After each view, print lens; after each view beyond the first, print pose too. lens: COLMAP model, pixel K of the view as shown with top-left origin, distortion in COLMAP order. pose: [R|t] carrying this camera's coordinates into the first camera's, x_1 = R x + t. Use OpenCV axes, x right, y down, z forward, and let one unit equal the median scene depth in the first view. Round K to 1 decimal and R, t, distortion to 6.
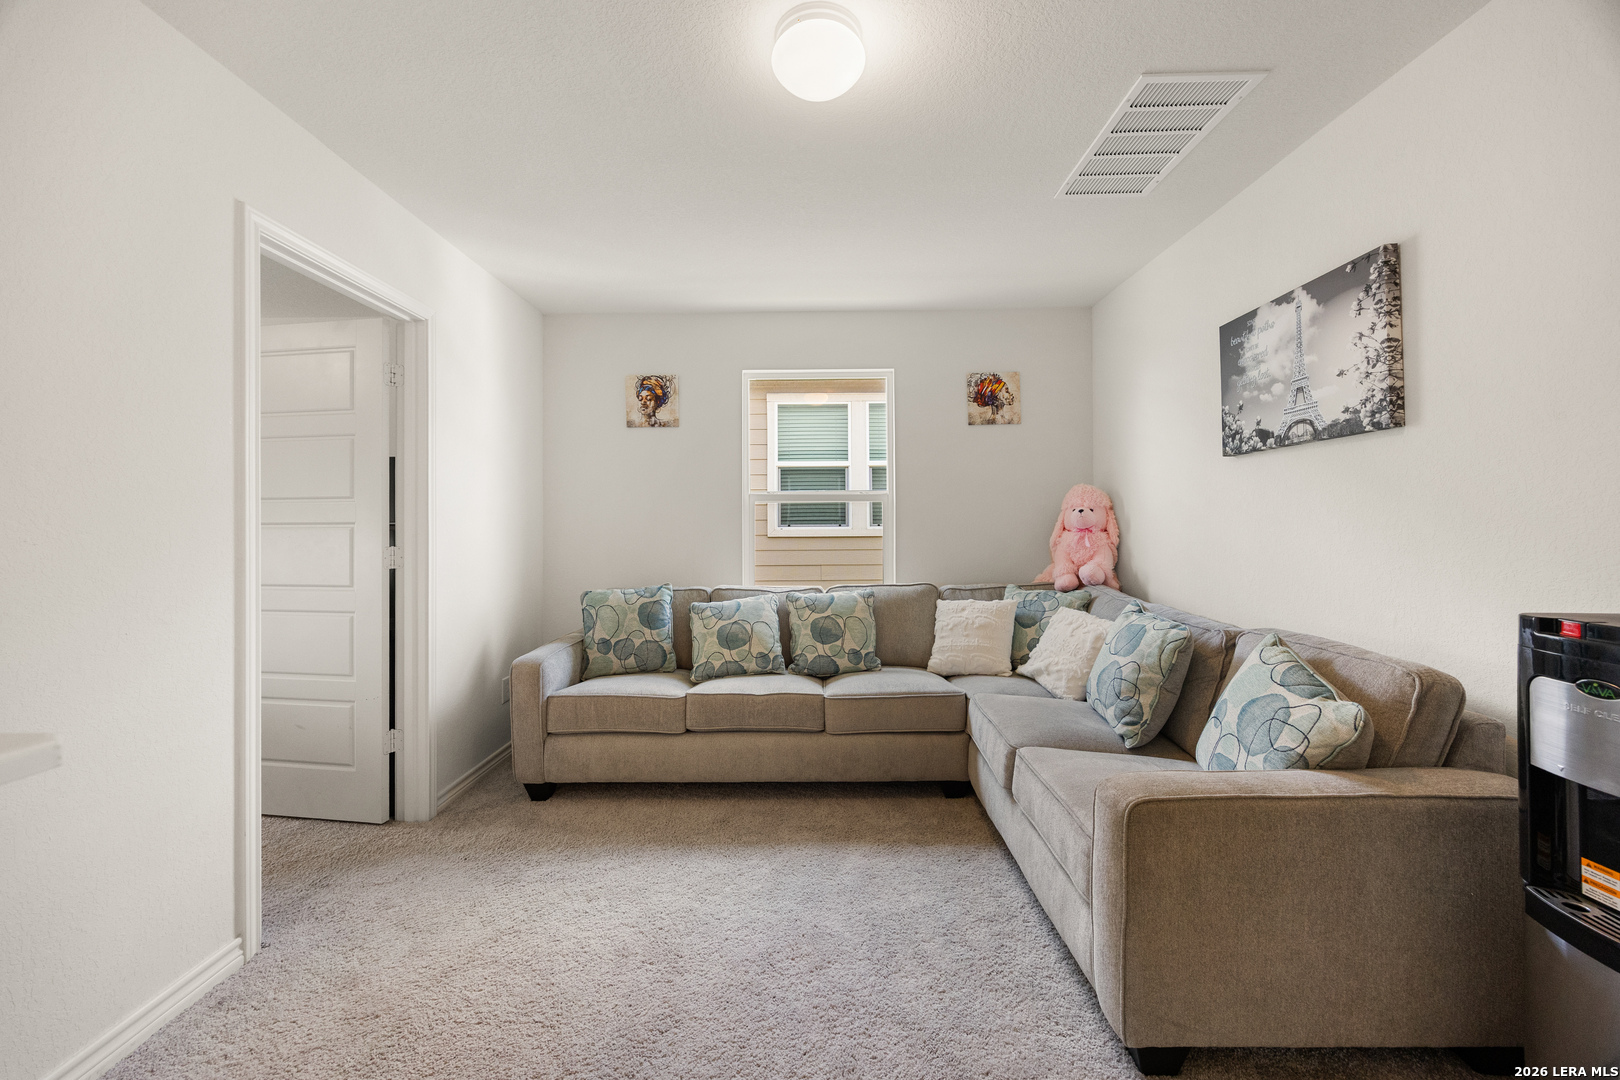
lens RADIAL K [[624.1, 0, 806.8], [0, 624.1, 526.9], [0, 0, 1]] dist [0.001779, 0.000147]
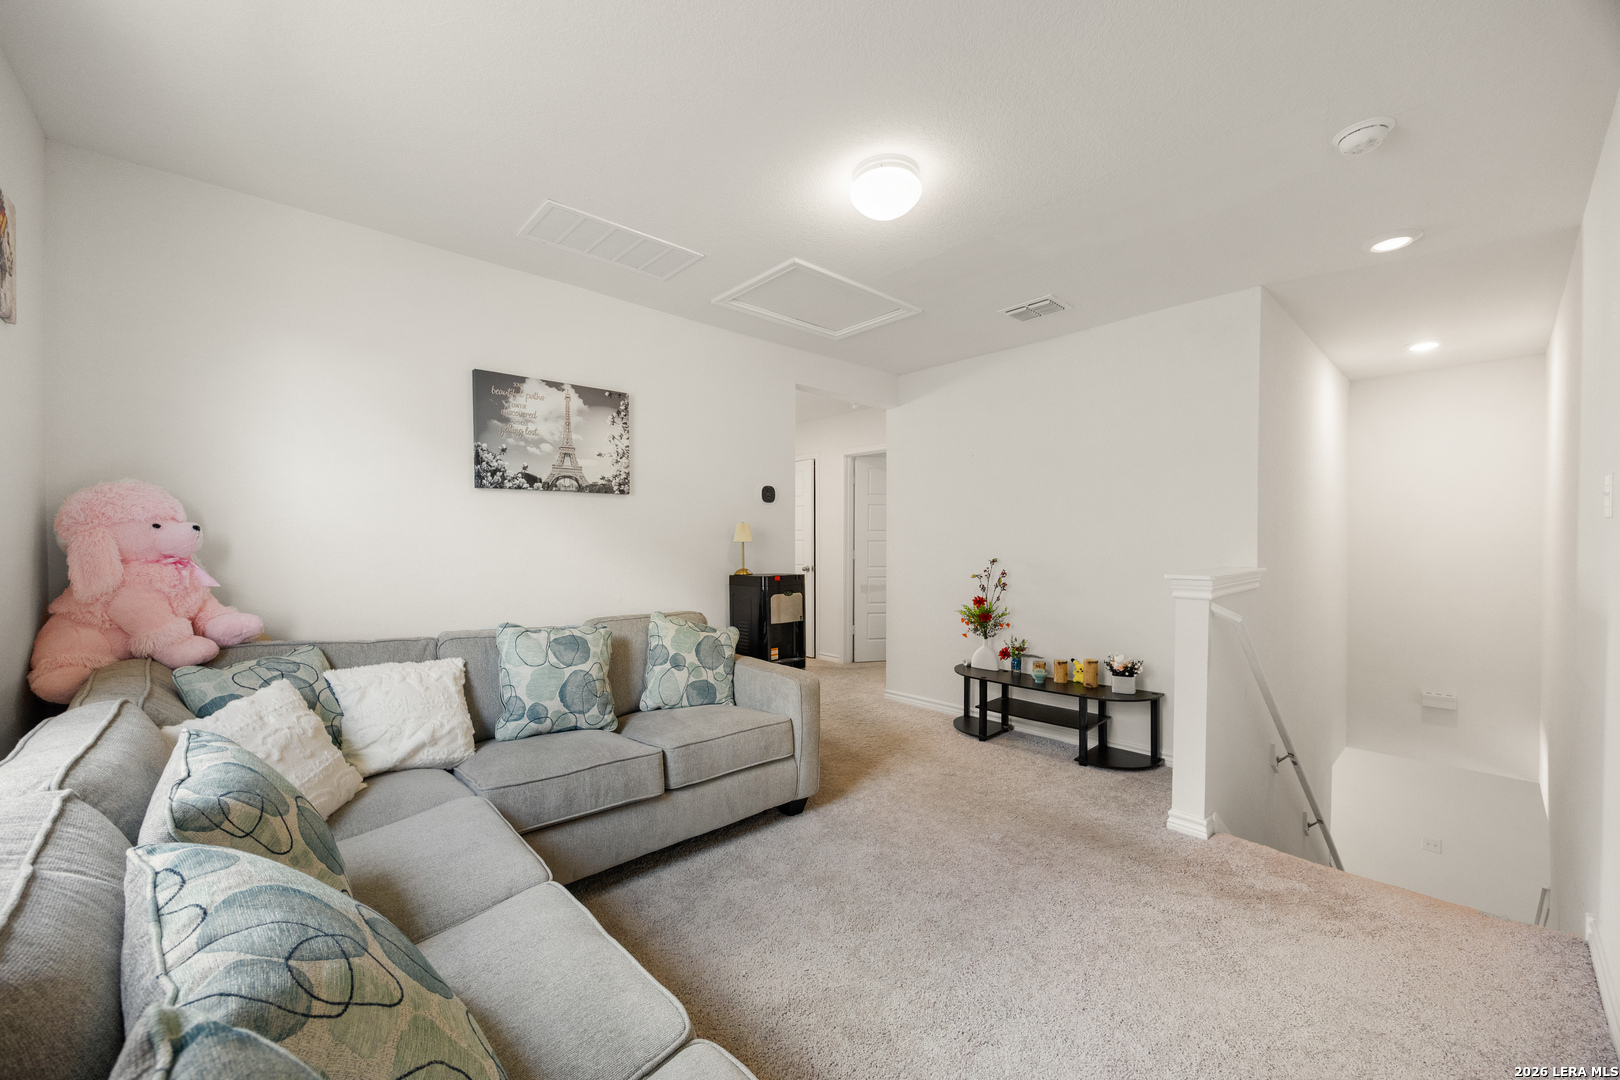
lens RADIAL K [[624.1, 0, 811.2], [0, 624.1, 543.5], [0, 0, 1]] dist [0.001779, 0.000147]
pose [[-0.685082, -0.006672, 0.728436, -0.641716], [0.001531, 0.999943, 0.010599, -0.026999], [-0.728465, 0.008376, -0.685032, 1.545957]]
